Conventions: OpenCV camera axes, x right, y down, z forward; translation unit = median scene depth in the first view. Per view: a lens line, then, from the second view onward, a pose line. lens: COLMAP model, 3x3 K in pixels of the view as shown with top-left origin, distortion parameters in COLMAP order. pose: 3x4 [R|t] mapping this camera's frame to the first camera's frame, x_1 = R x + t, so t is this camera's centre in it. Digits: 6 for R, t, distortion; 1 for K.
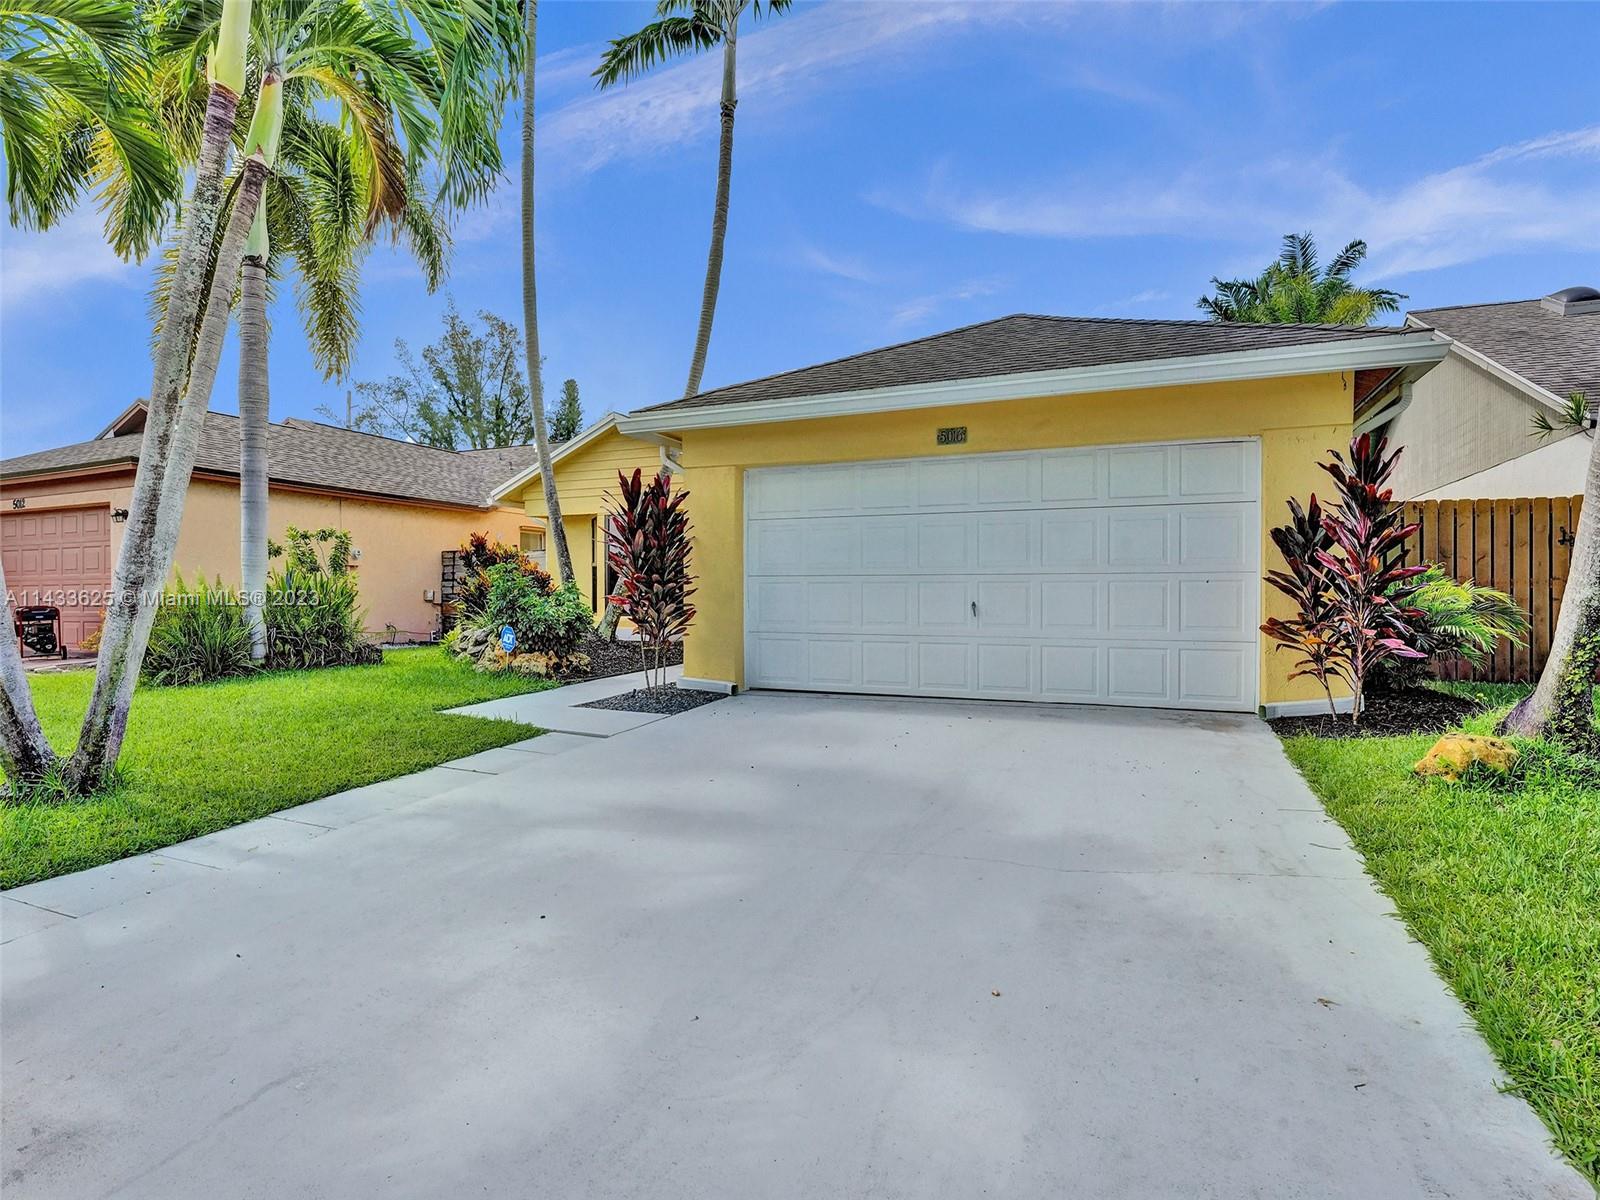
lens RADIAL K [[835.7, 0, 800.0], [0, 835.7, 600.0], [0, 0, 1]] dist [0.000650, -0.000448]
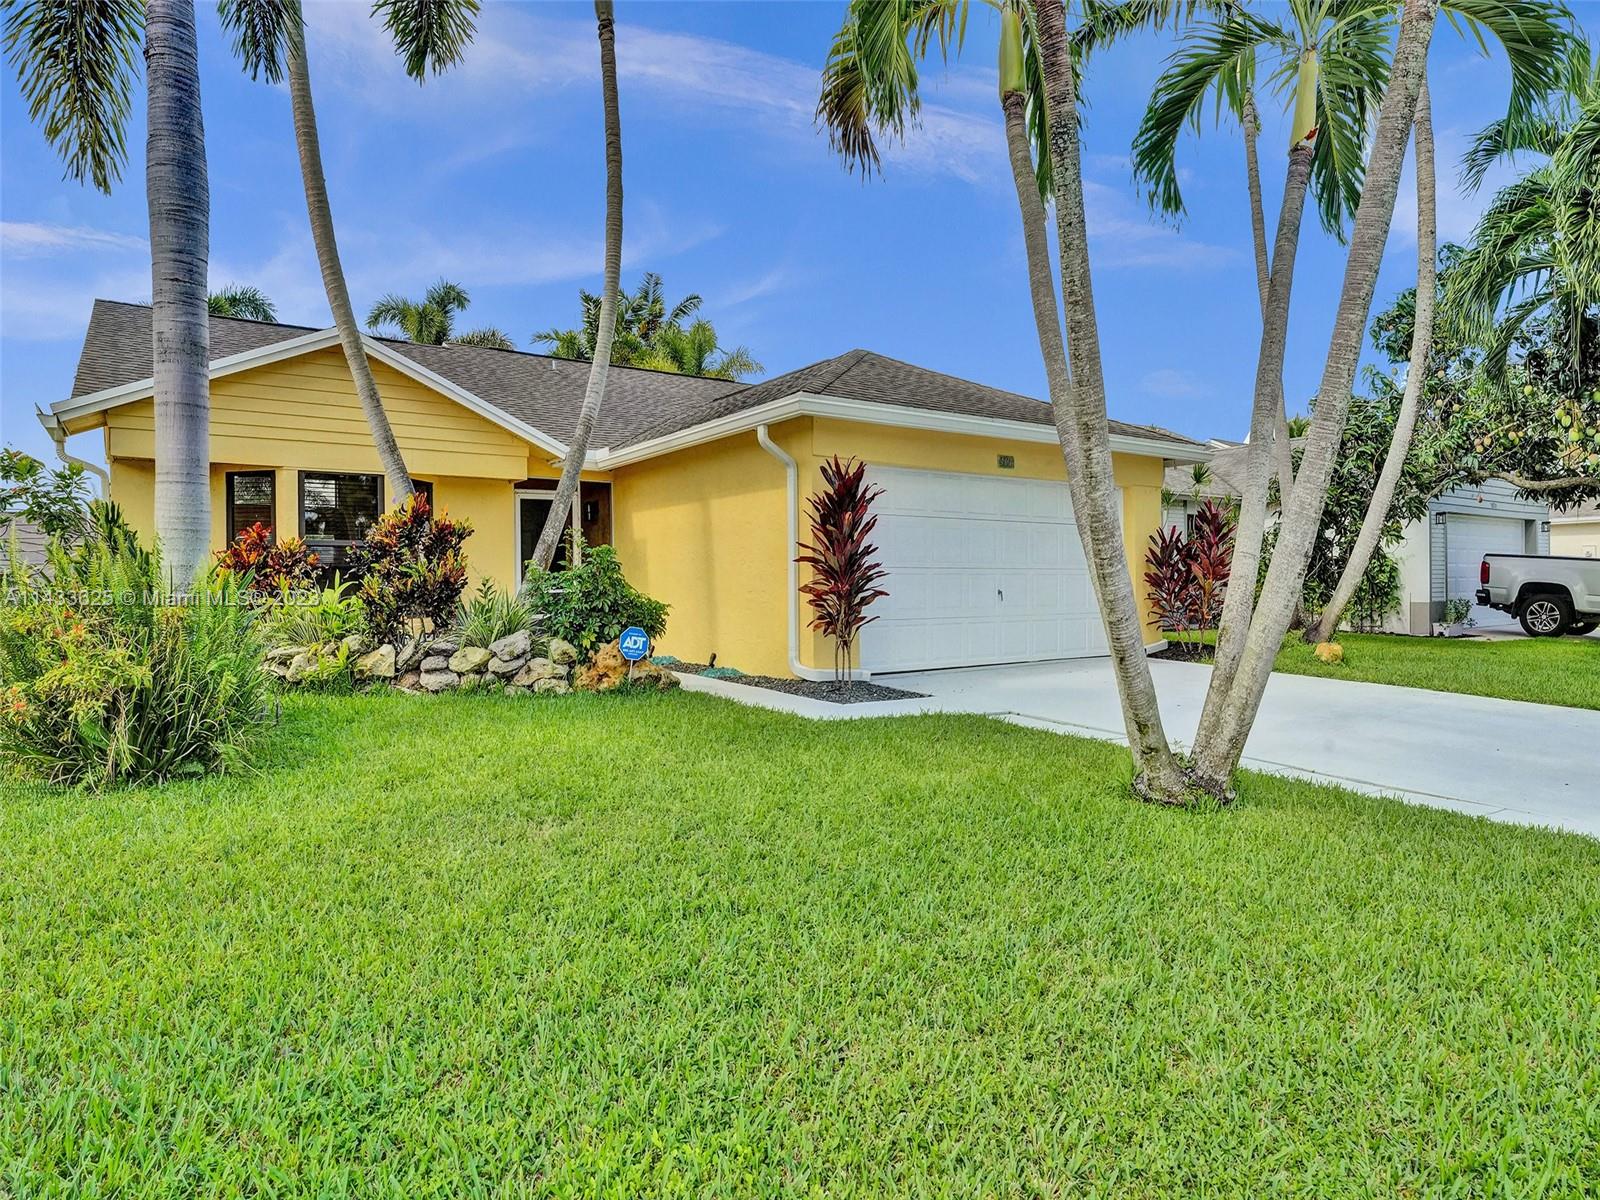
lens RADIAL K [[922.2, 0, 800.0], [0, 922.2, 600.0], [0, 0, 1]] dist [-0.000504, -0.000038]
pose [[0.541926, -0.014667, 0.840298, -1.065857], [0.014070, 0.999866, 0.008378, 0.001620], [-0.840309, 0.007283, 0.542060, 0.438430]]
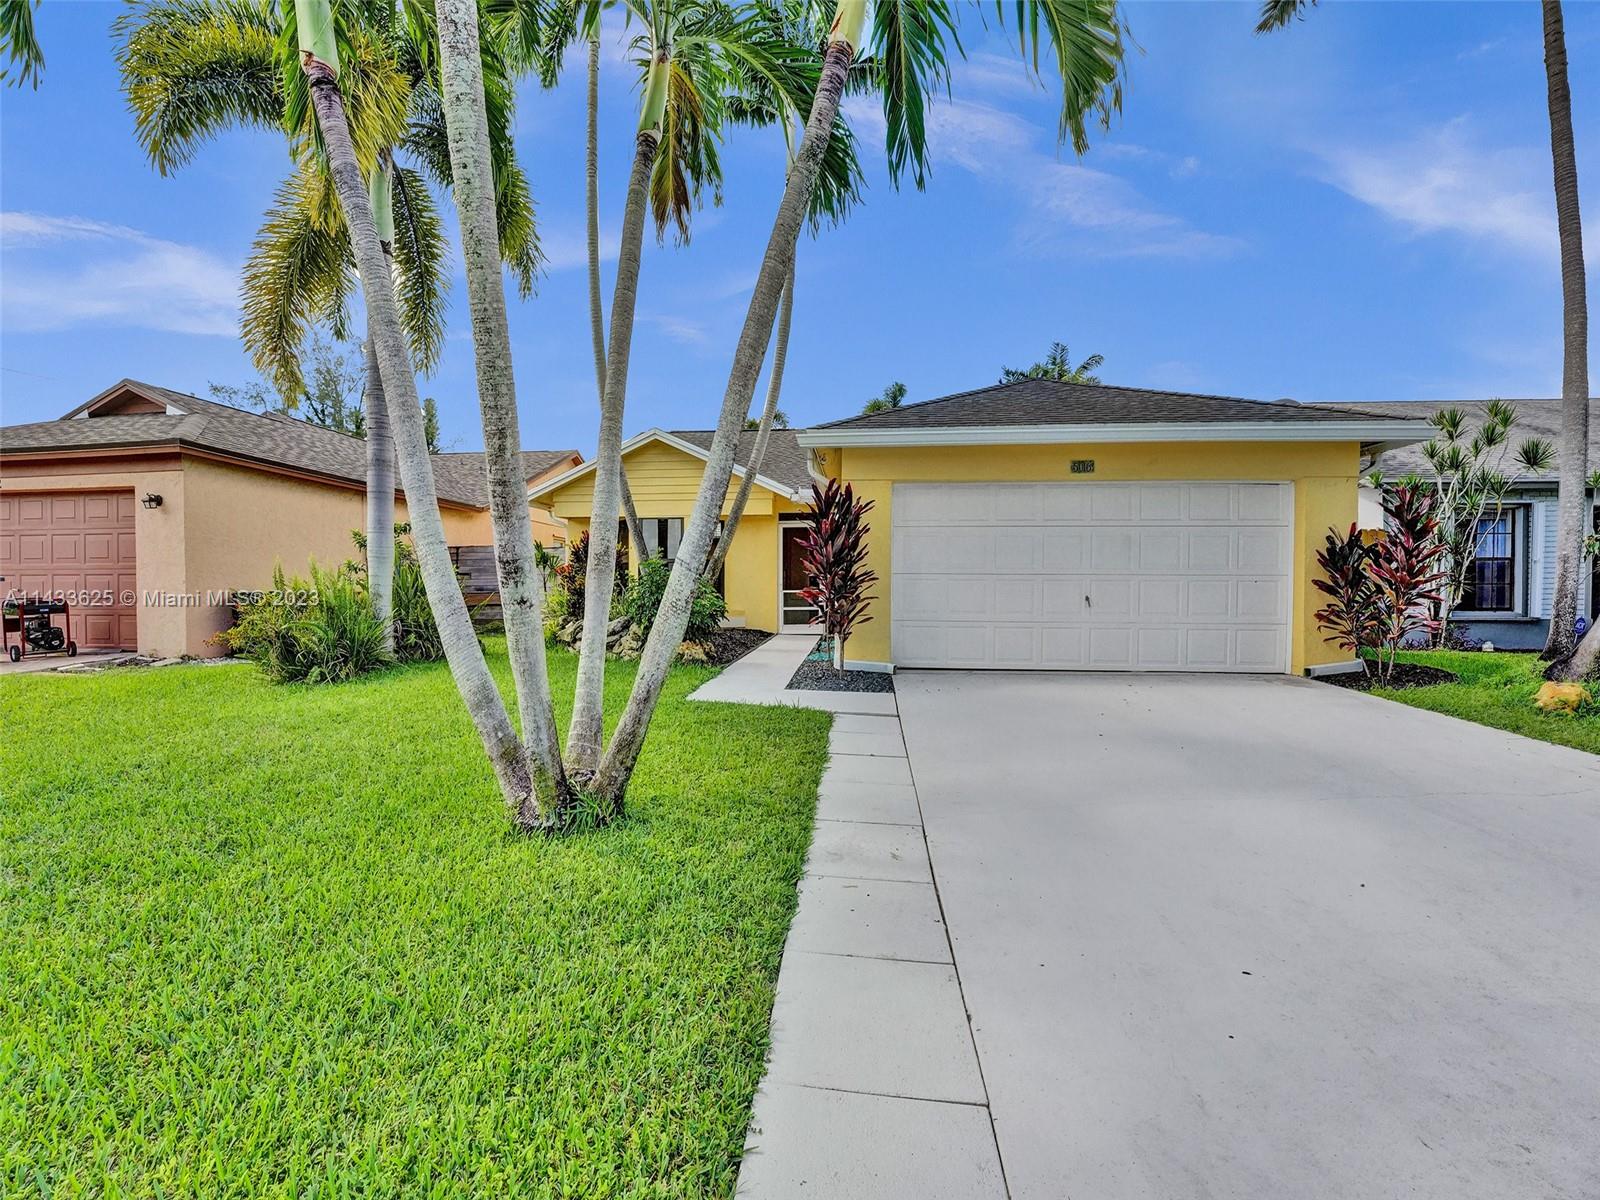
lens RADIAL K [[642.9, 0, 808.5], [0, 642.9, 607.2], [0, 0, 1]] dist [-0.024490, 0.000371]
pose [[0.955020, -0.003580, 0.296521, -0.456360], [-0.003018, 0.999758, 0.021793, -0.000374], [-0.296528, -0.021707, 0.954778, 0.161518]]
